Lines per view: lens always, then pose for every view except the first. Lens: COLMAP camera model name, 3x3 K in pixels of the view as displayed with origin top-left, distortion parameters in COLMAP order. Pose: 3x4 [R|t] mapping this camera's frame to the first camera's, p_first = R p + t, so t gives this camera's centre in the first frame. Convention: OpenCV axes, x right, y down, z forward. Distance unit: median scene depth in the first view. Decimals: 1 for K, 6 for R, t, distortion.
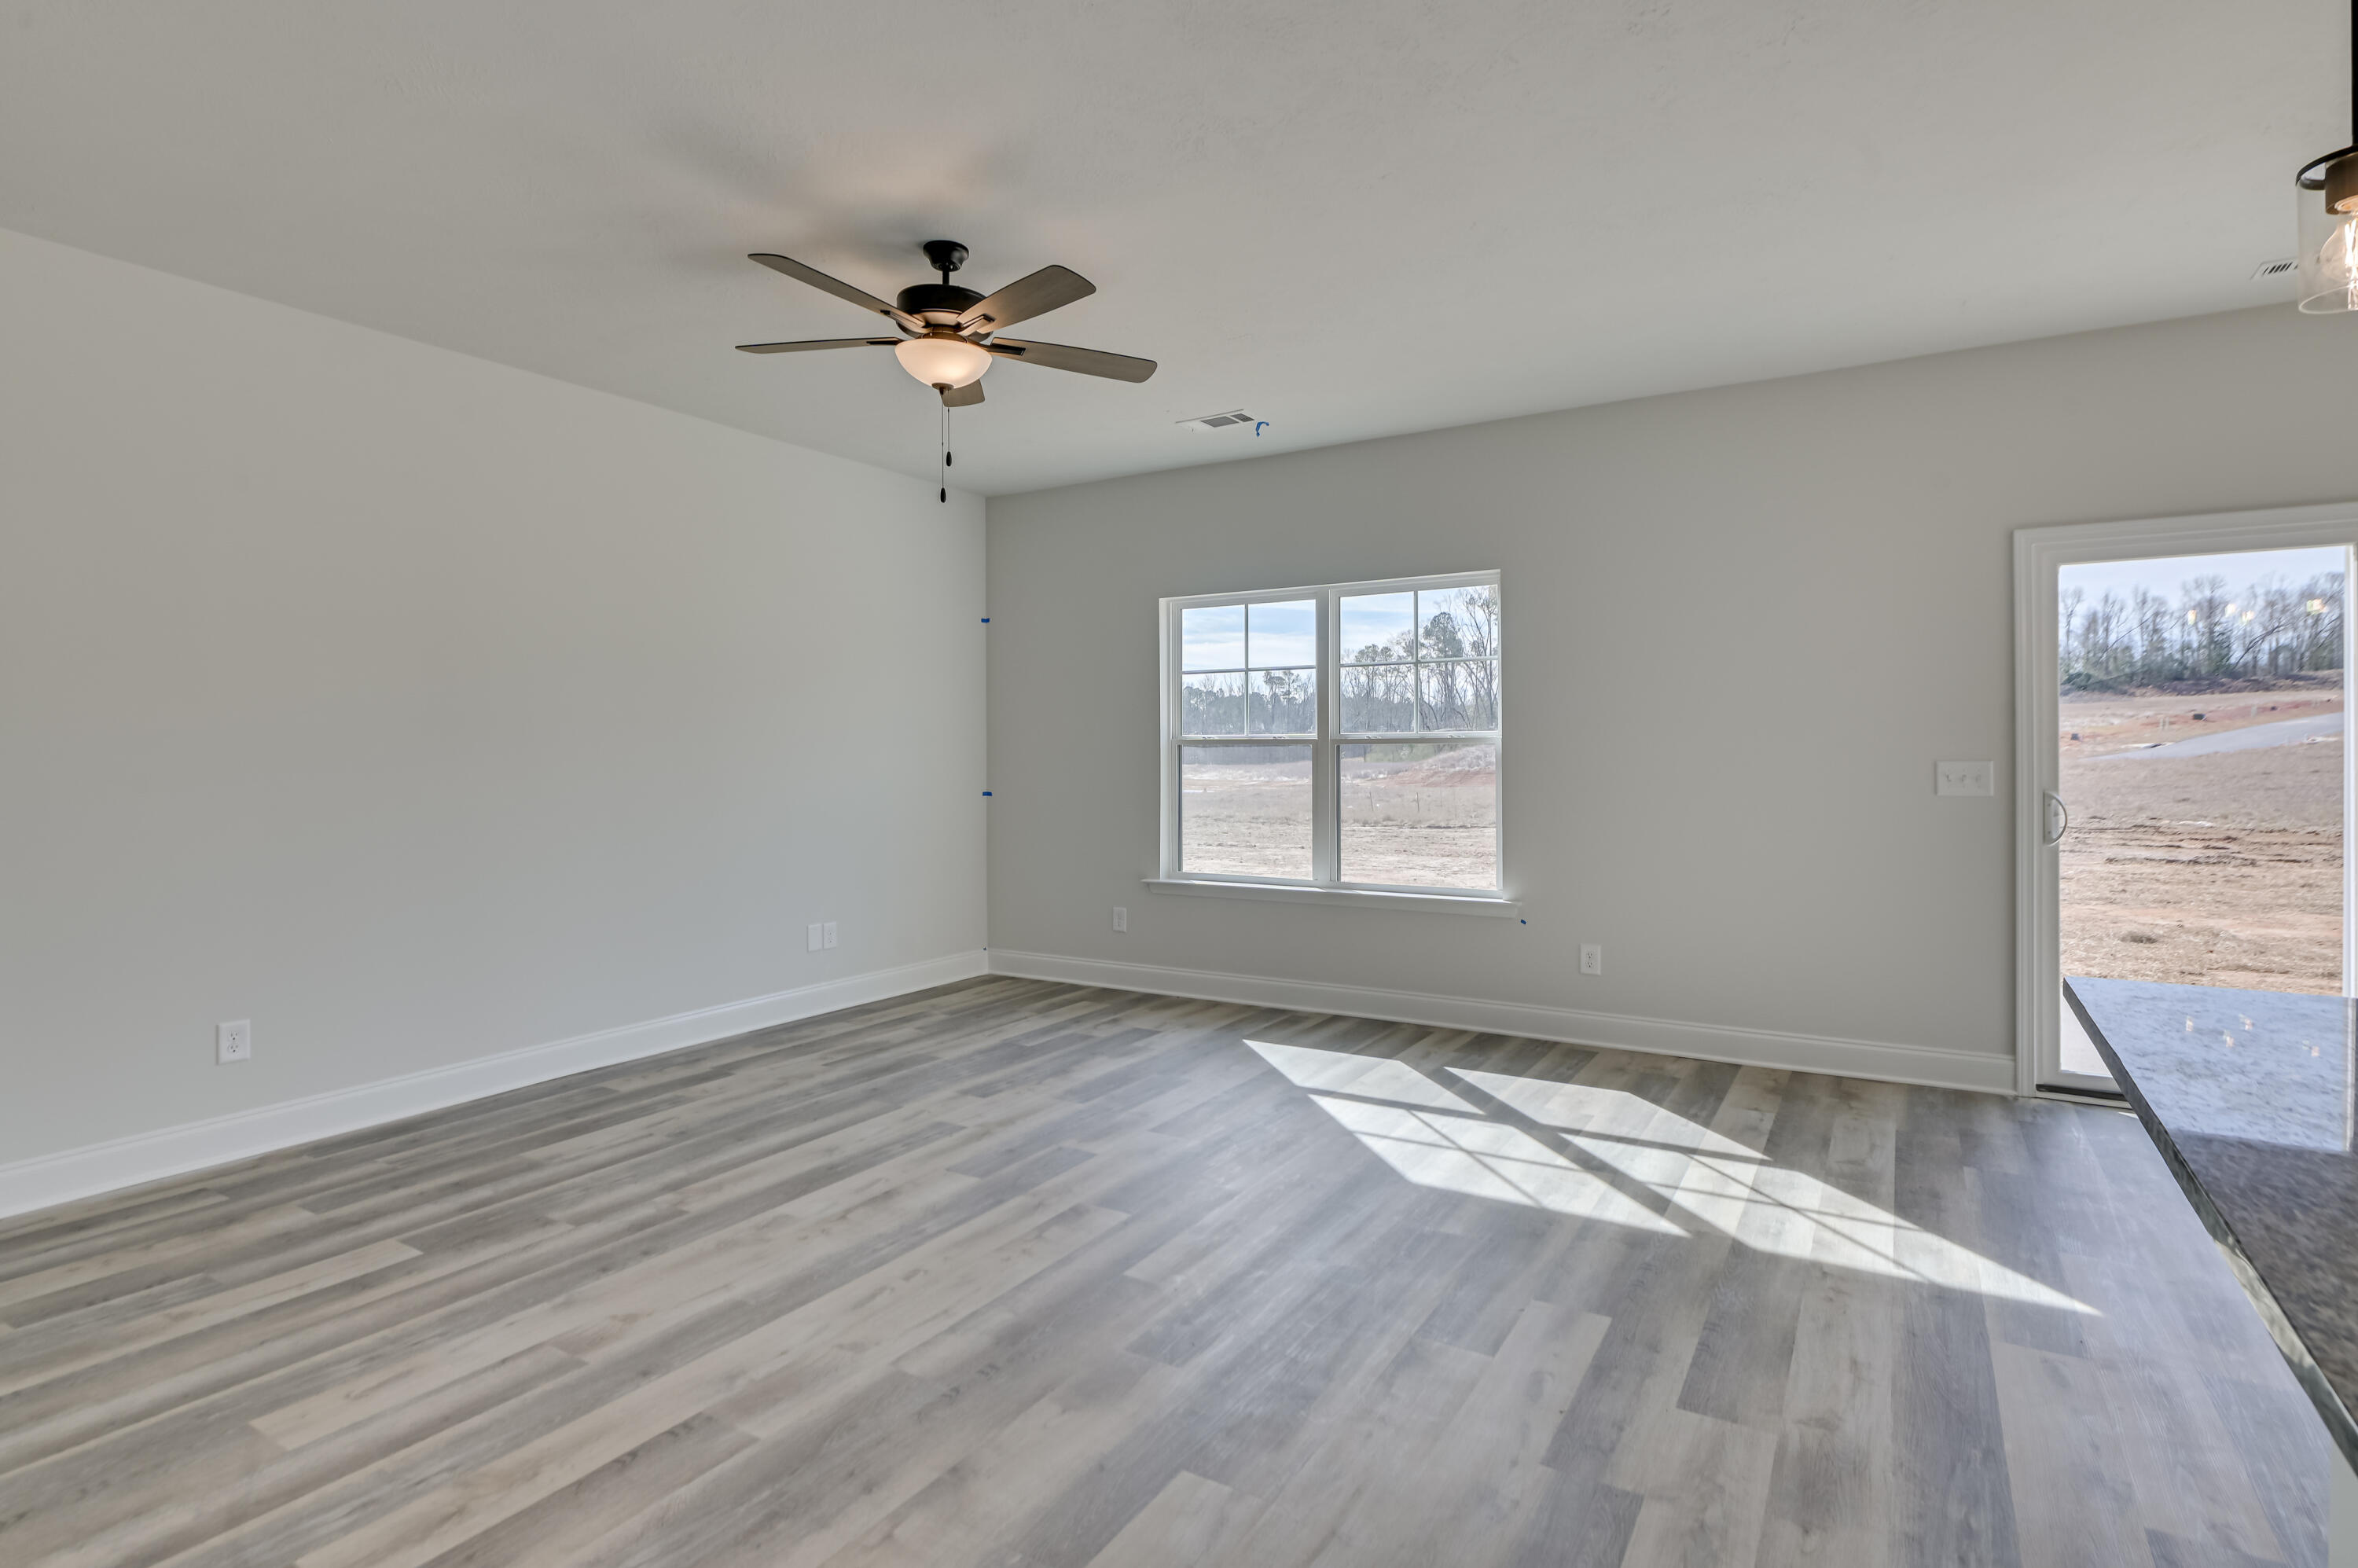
lens RADIAL K [[1176.2, 0, 1191.2], [0, 1176.2, 758.7], [0, 0, 1]] dist [-0.001444, -0.002550]
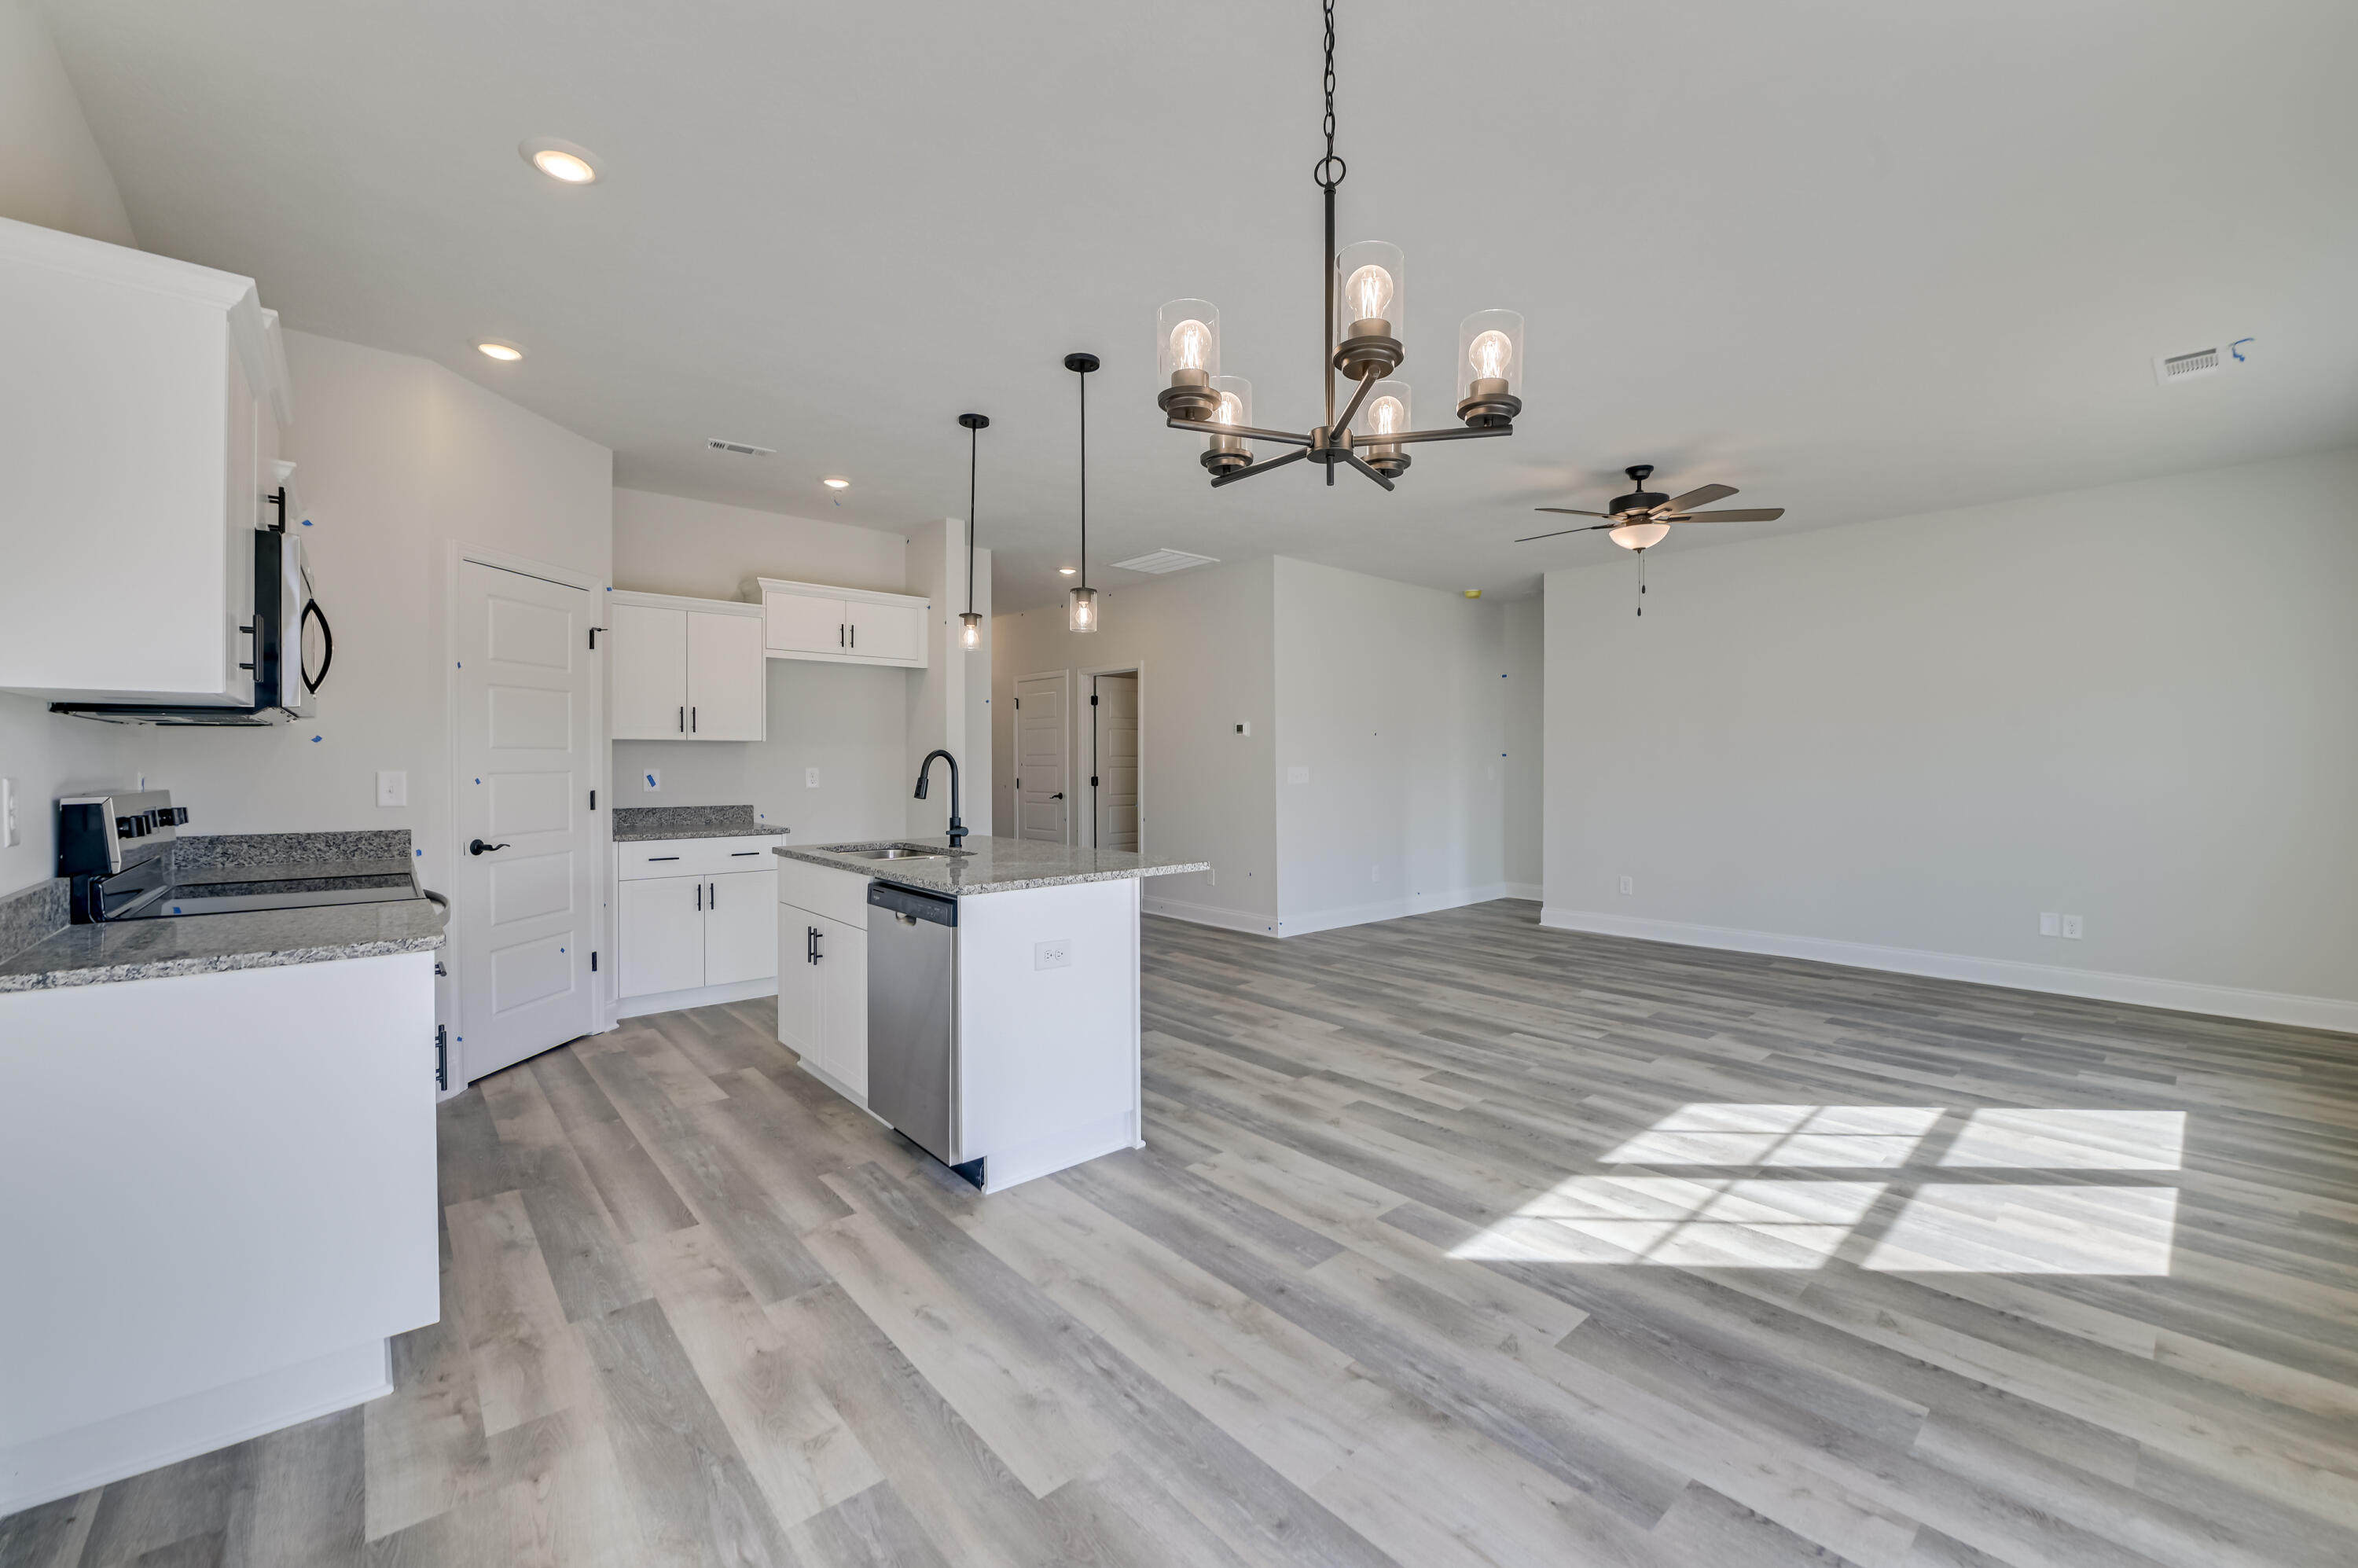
lens RADIAL K [[936.6, 0, 1178.8], [0, 936.6, 762.1], [0, 0, 1]] dist [-0.020655, -0.002034]
pose [[-0.305123, 0.006074, -0.952293, 1.258971], [-0.003321, 0.999967, 0.007442, -0.013014], [0.952307, 0.005433, -0.305093, 0.752914]]
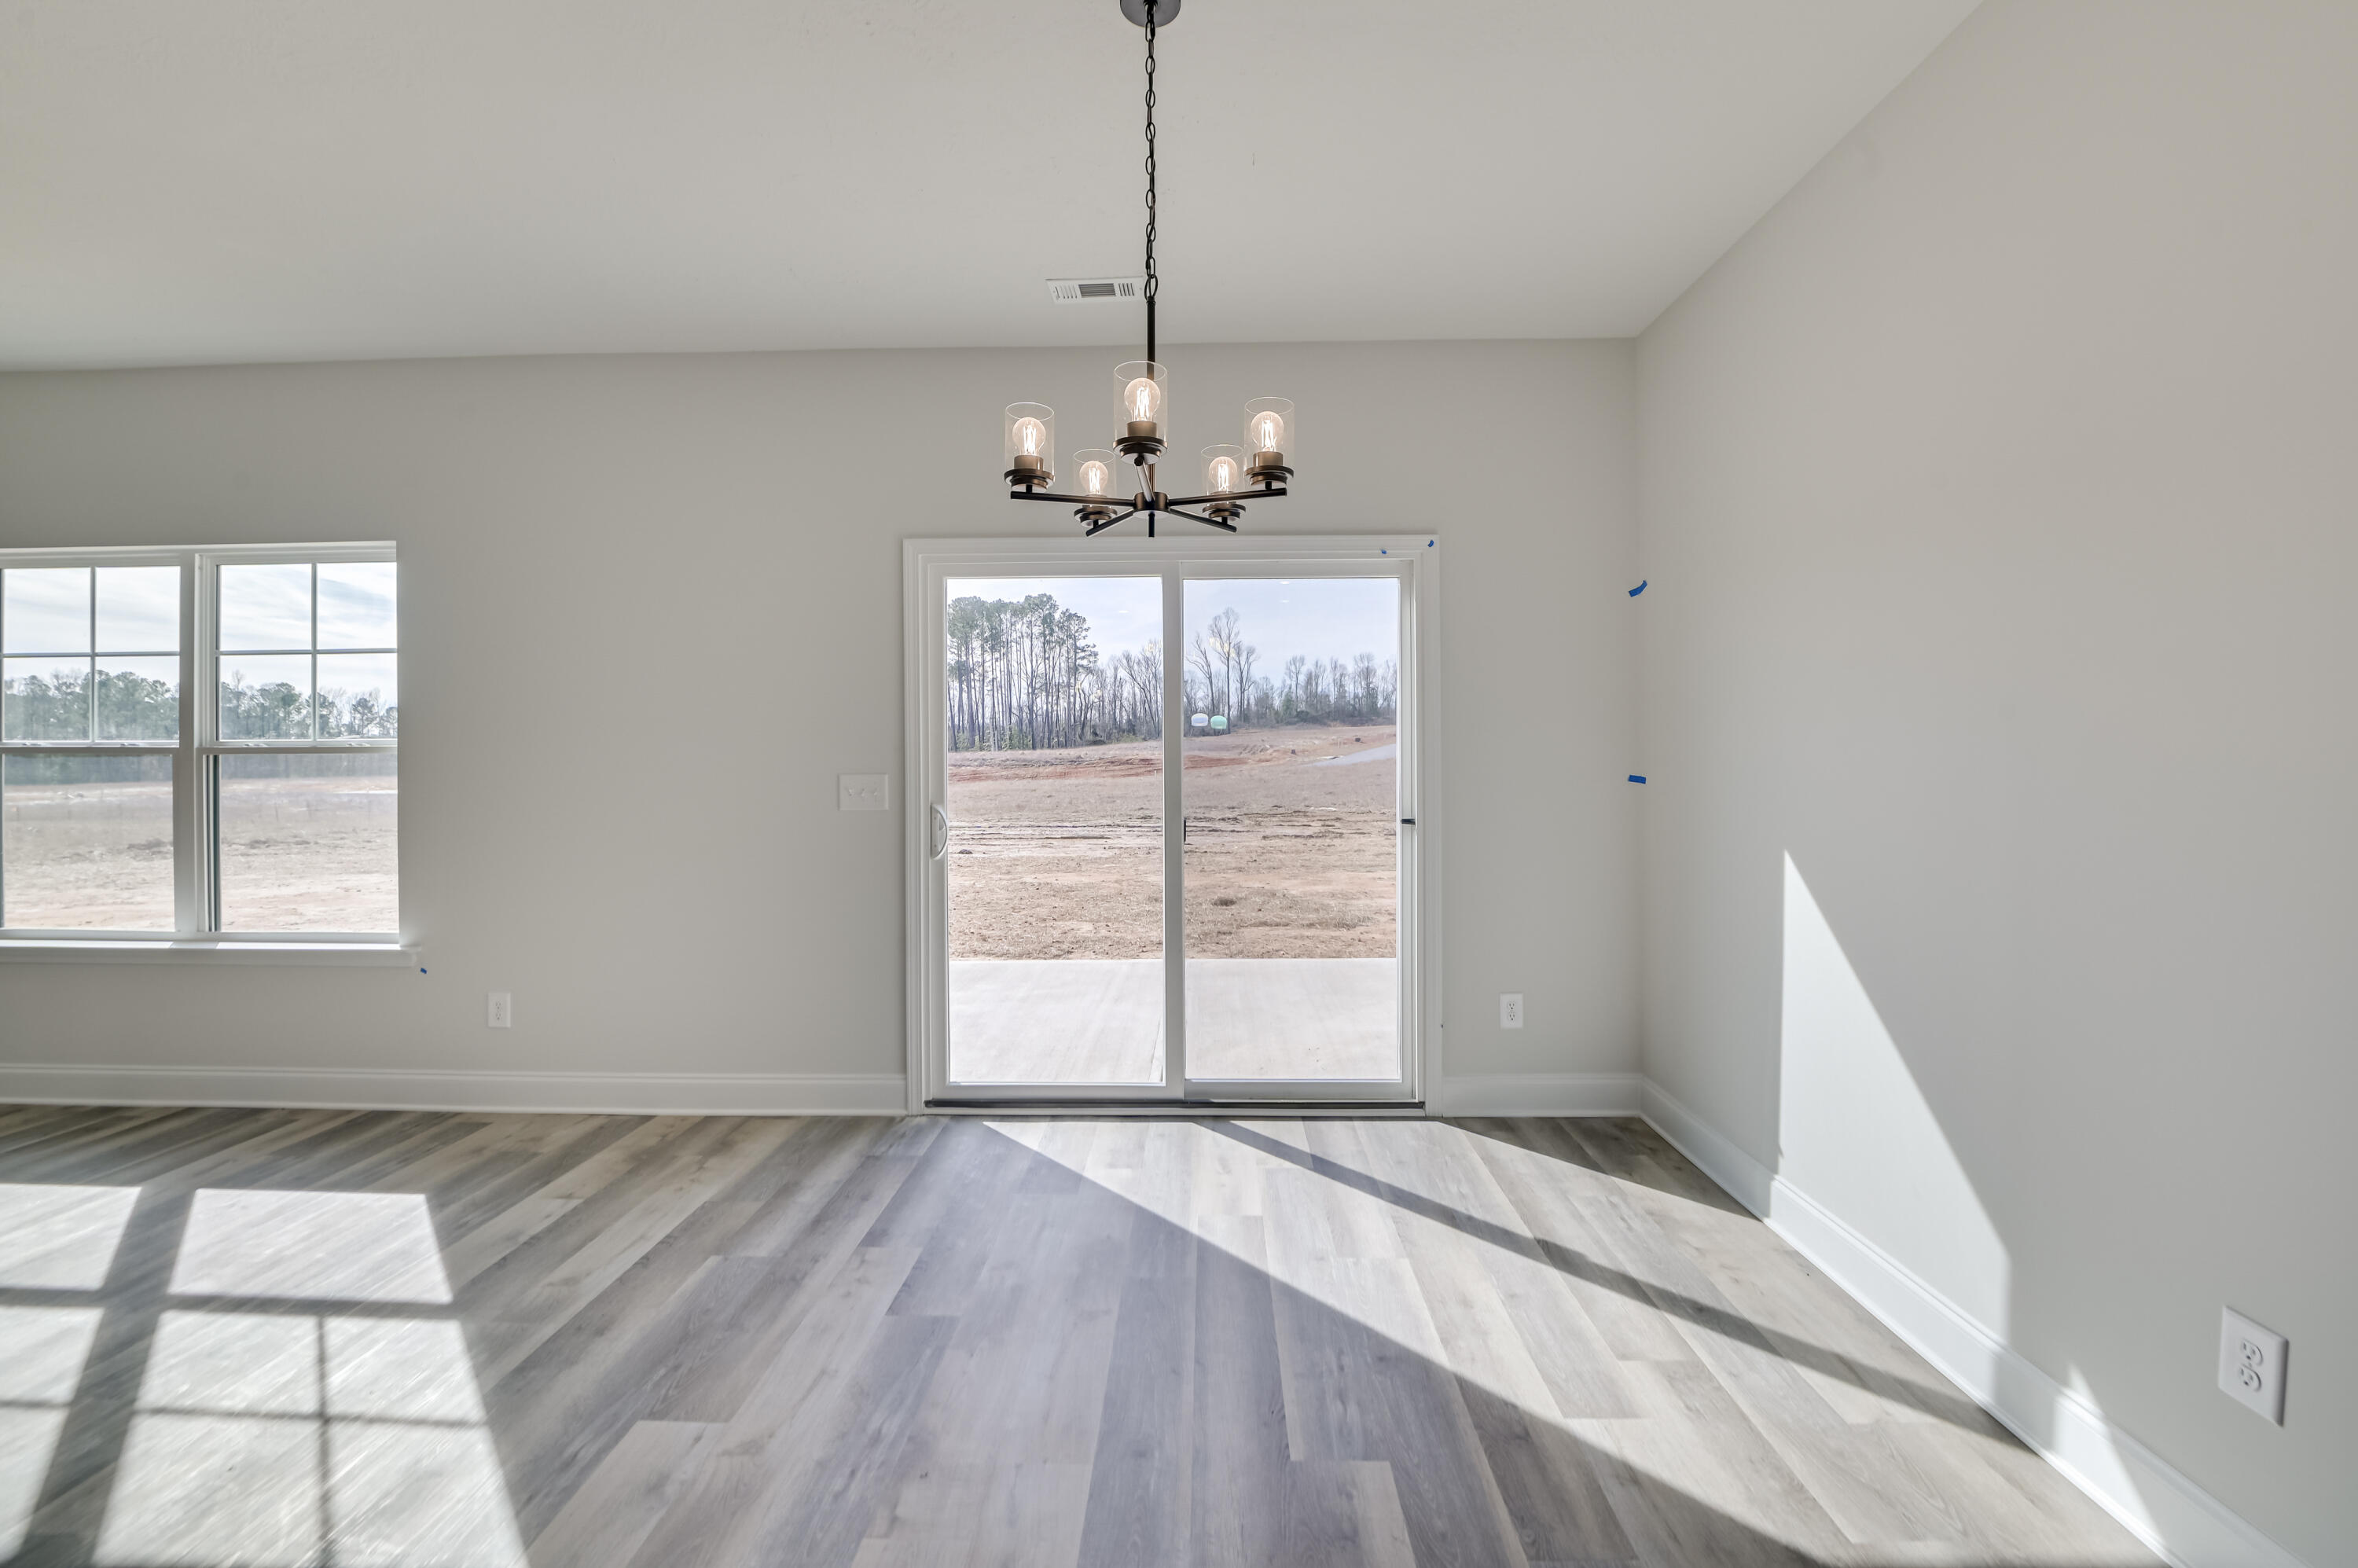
lens RADIAL K [[936.6, 0, 1197.3], [0, 936.6, 761.0], [0, 0, 1]] dist [-0.020655, -0.002034]
pose [[0.862276, 0.001144, 0.506437, 0.619860], [0.001834, 0.999984, -0.005382, -0.005778], [-0.506435, 0.005569, 0.862260, 0.242985]]
